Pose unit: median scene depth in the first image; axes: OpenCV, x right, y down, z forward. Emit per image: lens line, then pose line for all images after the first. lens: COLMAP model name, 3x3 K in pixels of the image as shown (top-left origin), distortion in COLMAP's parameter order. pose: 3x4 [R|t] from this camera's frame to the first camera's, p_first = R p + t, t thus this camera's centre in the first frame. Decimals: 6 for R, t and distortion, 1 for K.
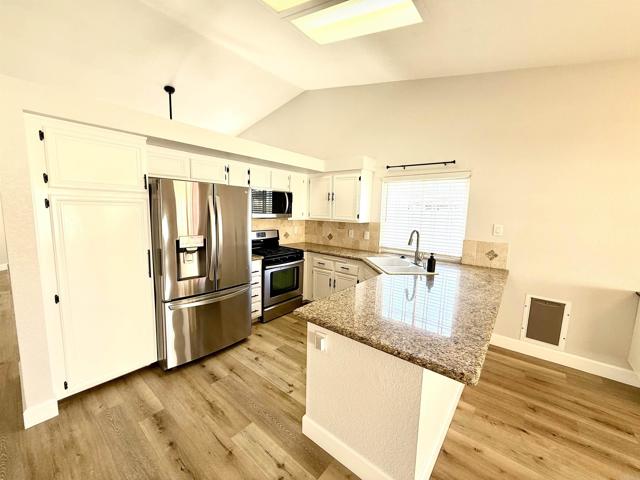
lens RADIAL K [[254.8, 0, 318.3], [0, 254.8, 241.2], [0, 0, 1]] dist [0.001446, 0.000115]
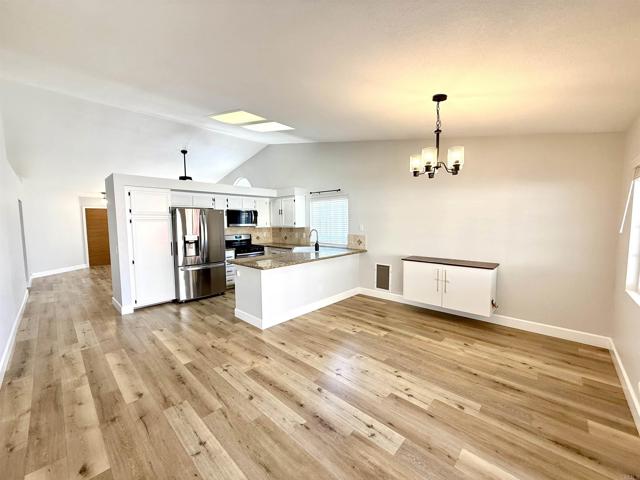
lens RADIAL K [[254.8, 0, 318.3], [0, 254.8, 241.2], [0, 0, 1]] dist [0.001446, 0.000115]
pose [[0.997022, -0.032237, -0.070062, 0.522292], [0.028868, 0.998402, -0.048577, 0.124192], [0.071516, 0.046410, 0.996359, -0.764915]]
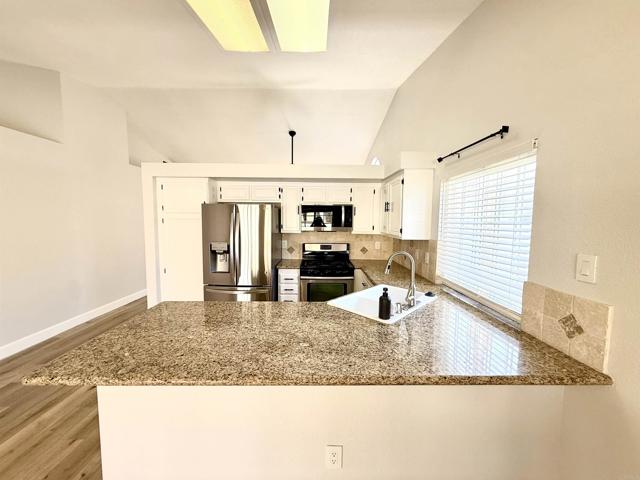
lens RADIAL K [[256.3, 0, 317.5], [0, 256.3, 239.4], [0, 0, 1]] dist [0.001342, -0.000214]
pose [[0.638550, 0.040694, -0.768504, 0.733988], [-0.088390, 0.995871, -0.020709, -0.042674], [0.764487, 0.081152, 0.639510, 0.399740]]
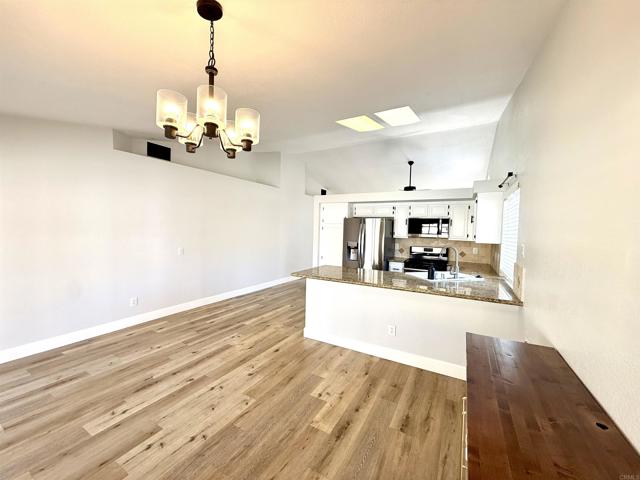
lens RADIAL K [[256.3, 0, 317.5], [0, 256.3, 239.4], [0, 0, 1]] dist [0.001342, -0.000214]
pose [[0.171128, 0.019331, -0.985059, 1.367438], [-0.142492, 0.989782, -0.005330, 0.015186], [0.974890, 0.141276, 0.172134, 0.226036]]
